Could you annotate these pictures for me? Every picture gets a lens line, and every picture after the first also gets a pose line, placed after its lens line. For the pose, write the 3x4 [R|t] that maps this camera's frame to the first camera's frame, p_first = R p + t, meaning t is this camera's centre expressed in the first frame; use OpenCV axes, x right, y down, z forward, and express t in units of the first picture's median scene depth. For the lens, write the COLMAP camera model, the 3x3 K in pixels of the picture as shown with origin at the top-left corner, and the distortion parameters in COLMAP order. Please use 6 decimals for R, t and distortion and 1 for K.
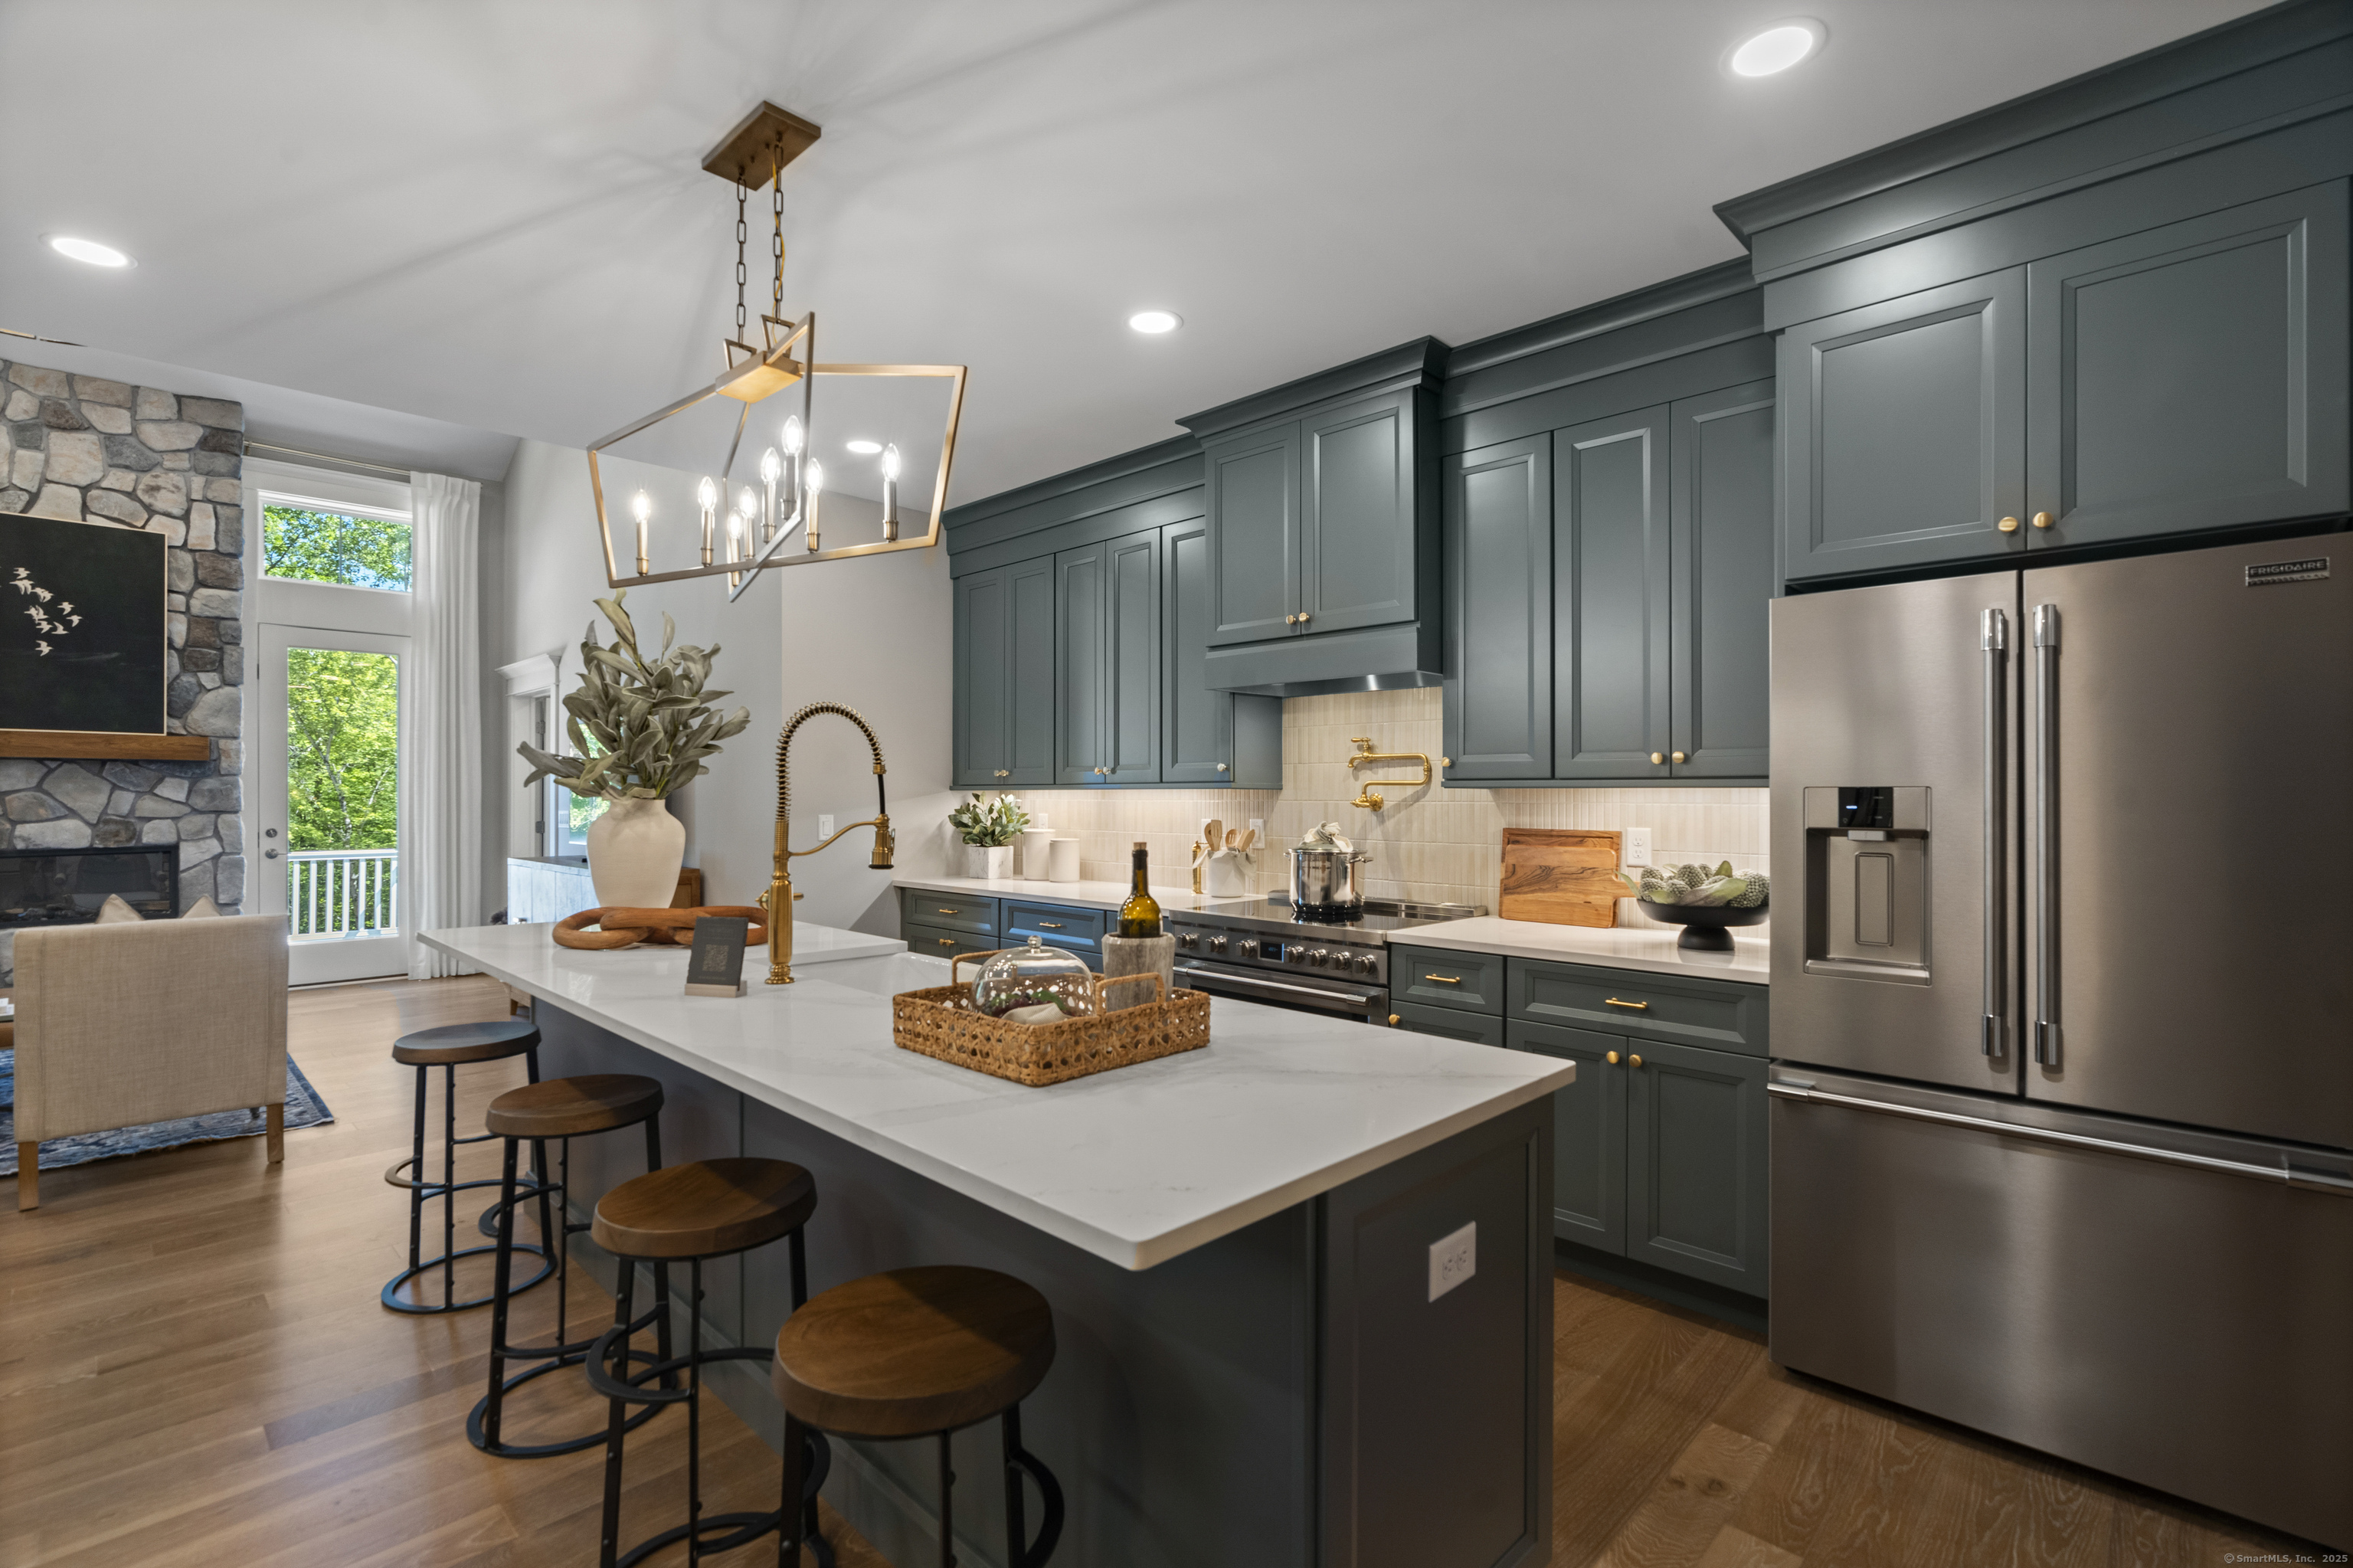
lens RADIAL K [[1091.6, 0, 1179.7], [0, 1091.6, 794.0], [0, 0, 1]] dist [-0.009344, 0.001267]
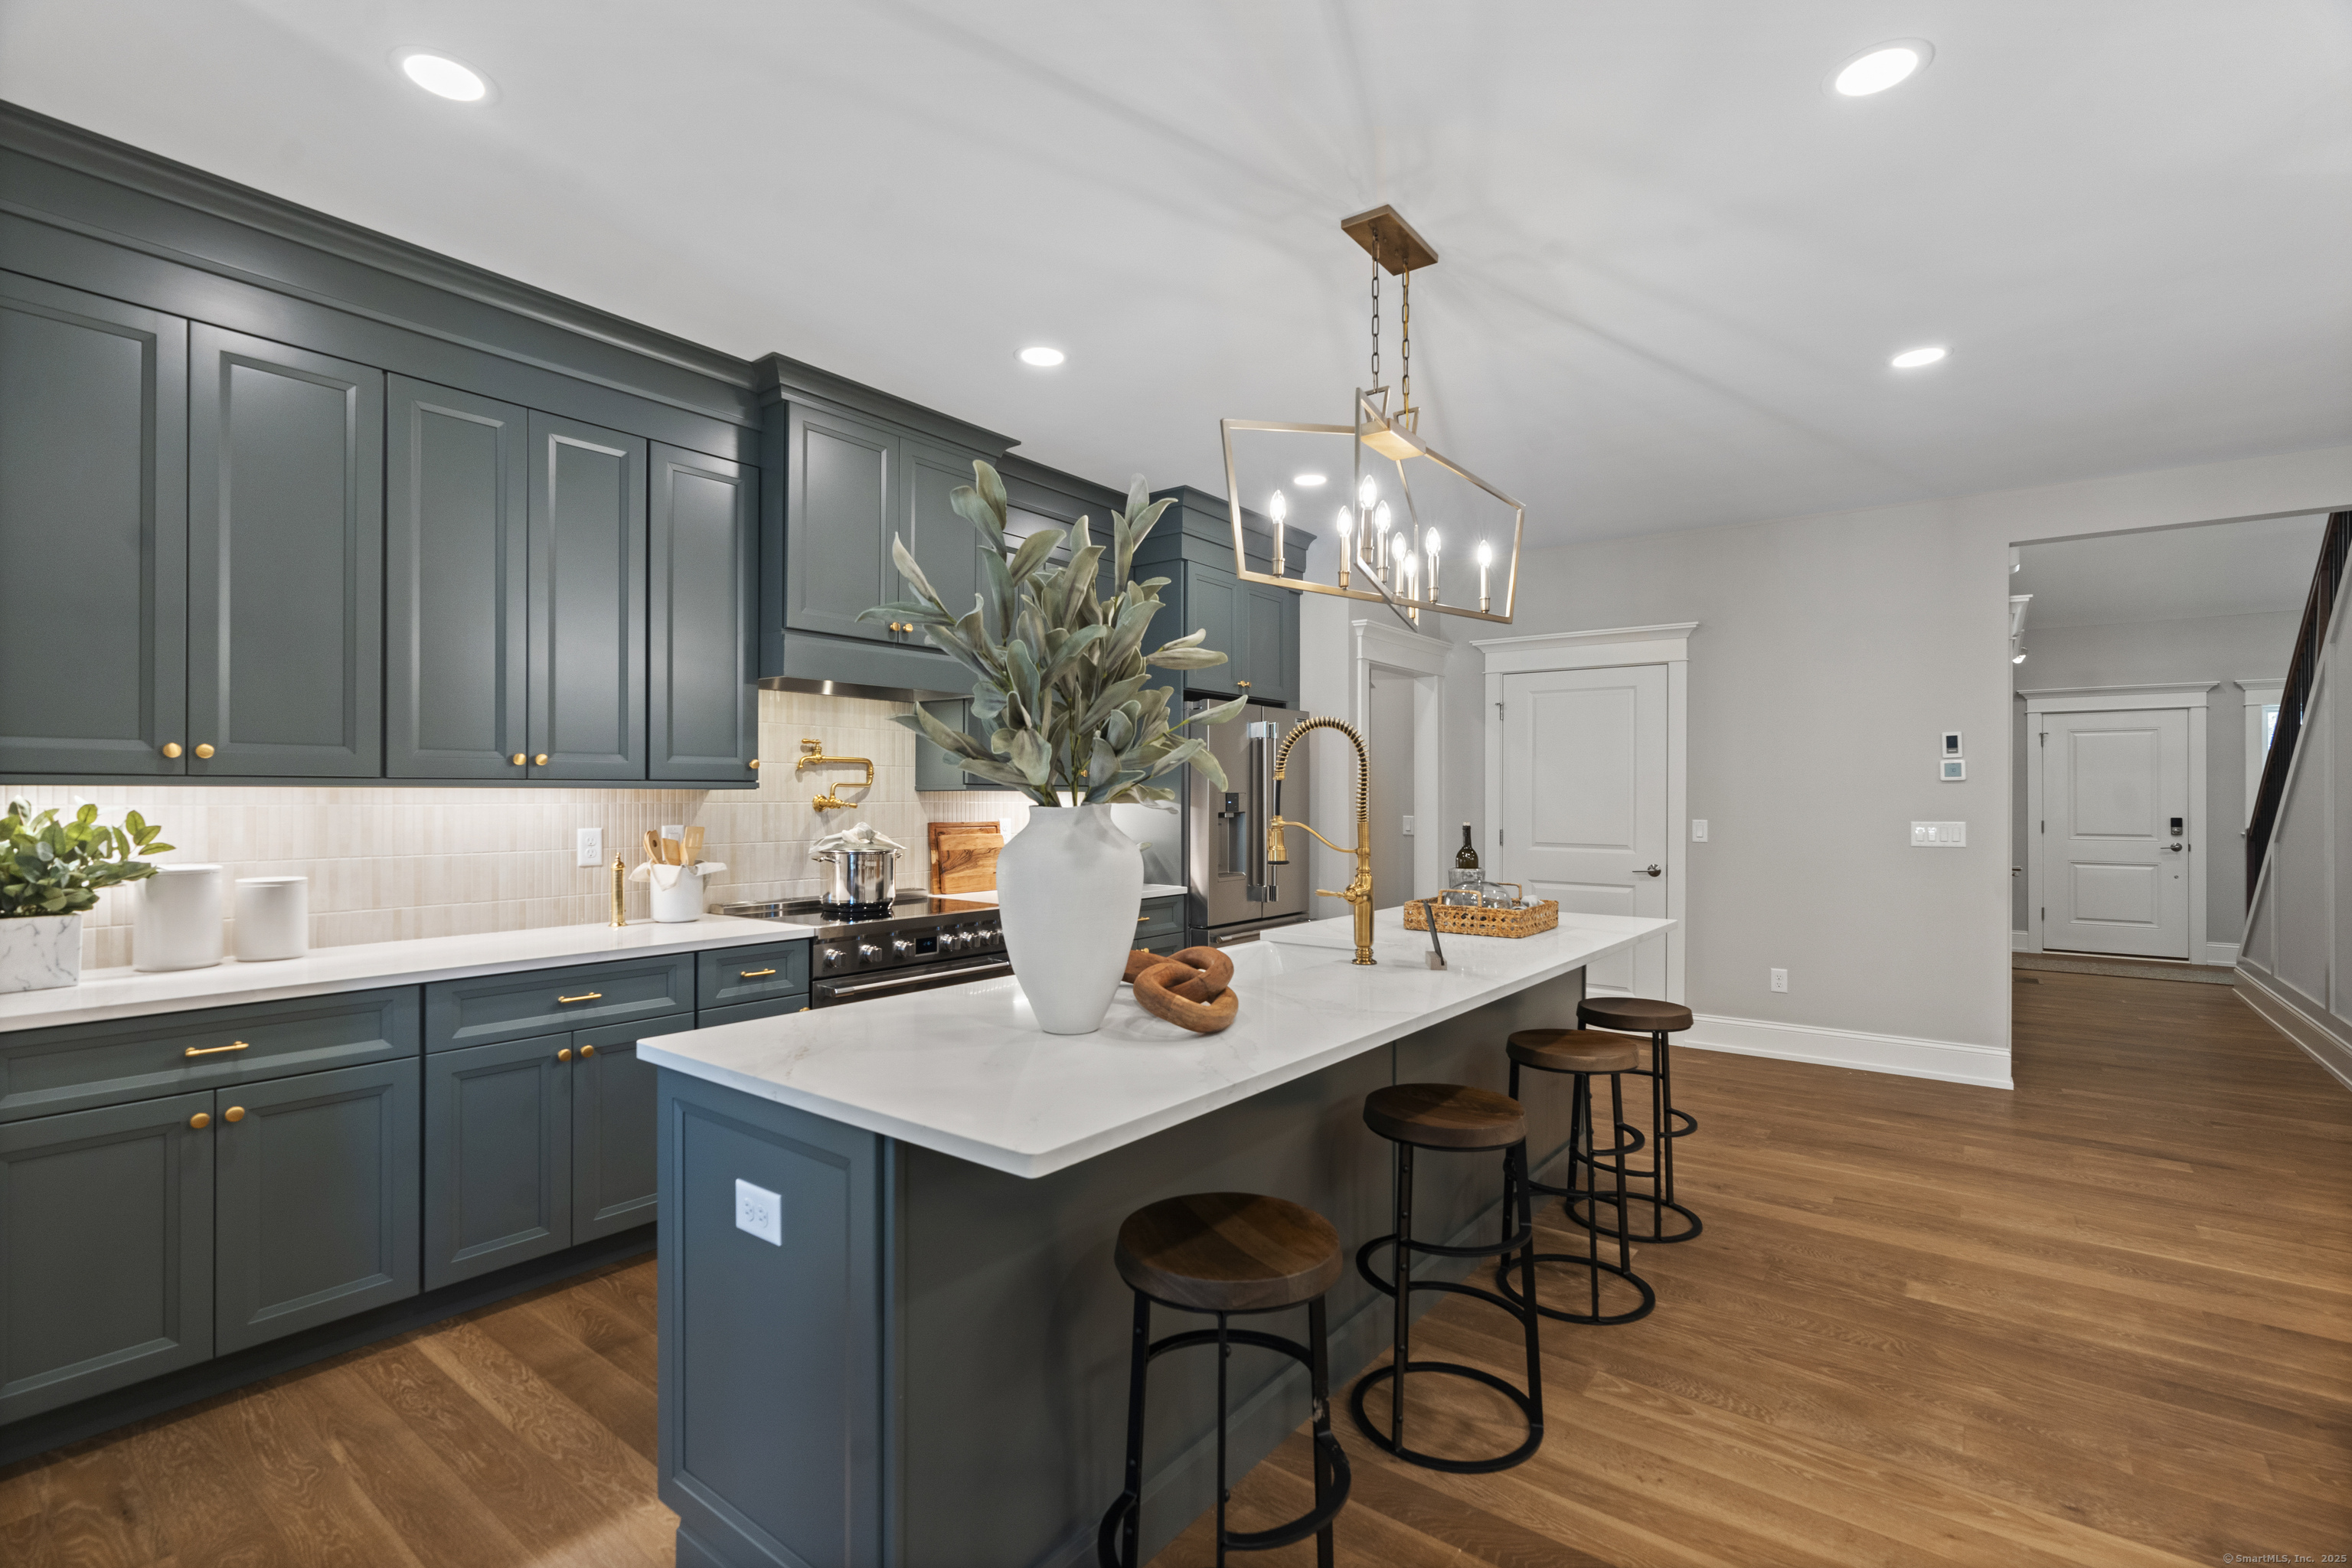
lens RADIAL K [[1091.1, 0, 1159.0], [0, 1091.1, 787.3], [0, 0, 1]] dist [-0.009344, 0.001267]
pose [[-0.101900, 0.007399, 0.994767, -0.885183], [-0.000326, 0.999972, -0.007471, 0.000189], [-0.994795, -0.001086, -0.101894, 0.795261]]
